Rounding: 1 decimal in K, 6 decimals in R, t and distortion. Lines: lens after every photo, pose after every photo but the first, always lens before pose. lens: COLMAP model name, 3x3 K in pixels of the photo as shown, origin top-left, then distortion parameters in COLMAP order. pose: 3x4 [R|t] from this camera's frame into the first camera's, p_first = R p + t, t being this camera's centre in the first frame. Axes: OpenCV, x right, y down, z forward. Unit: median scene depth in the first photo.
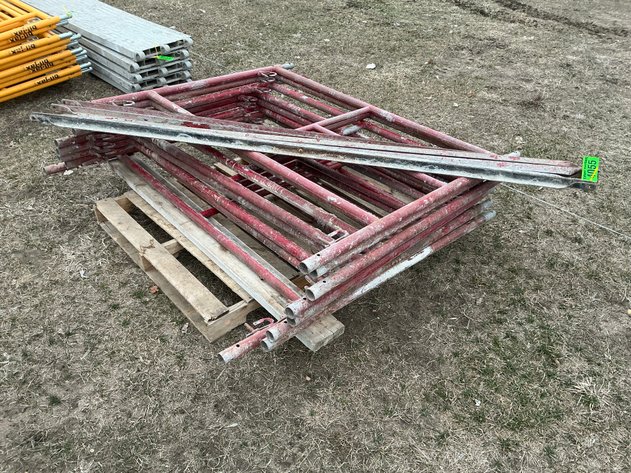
lens RADIAL K [[524.2, 0, 314.0], [0, 524.2, 239.9], [0, 0, 1]] dist [0.056900, -0.098737]
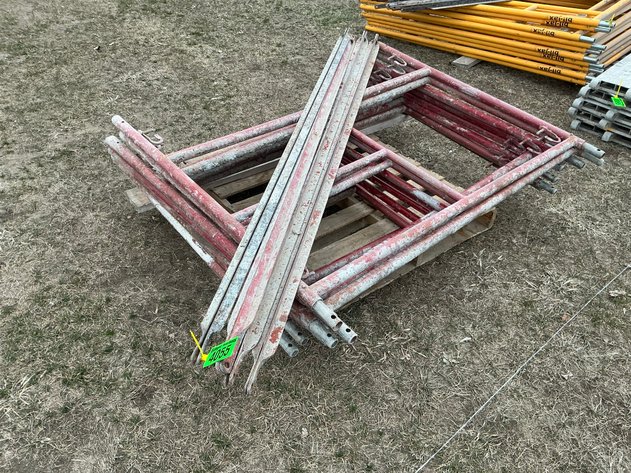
lens RADIAL K [[524.2, 0, 318.1], [0, 524.2, 237.7], [0, 0, 1]] dist [0.056900, -0.098737]
pose [[-0.053571, 0.603006, -0.795936, 0.639310], [-0.633072, 0.595911, 0.494075, -0.401449], [0.772237, 0.530353, 0.349822, 0.568773]]
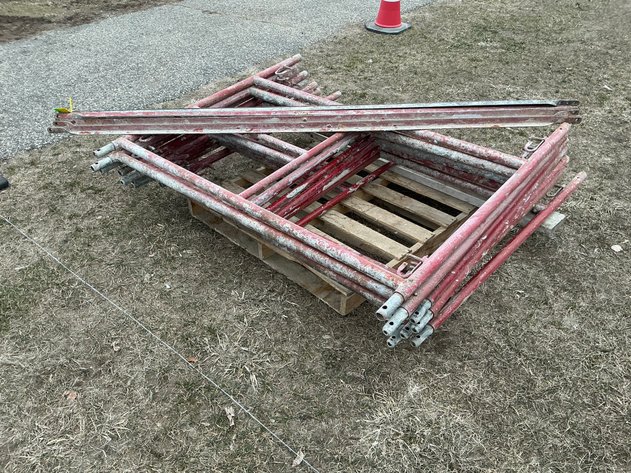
lens RADIAL K [[524.2, 0, 313.9], [0, 524.2, 237.4], [0, 0, 1]] dist [0.056900, -0.098737]
pose [[-0.996701, 0.041231, -0.069904, 0.048022], [-0.055252, 0.286170, 0.956584, -0.842303], [0.059445, 0.957291, -0.282948, 1.142131]]
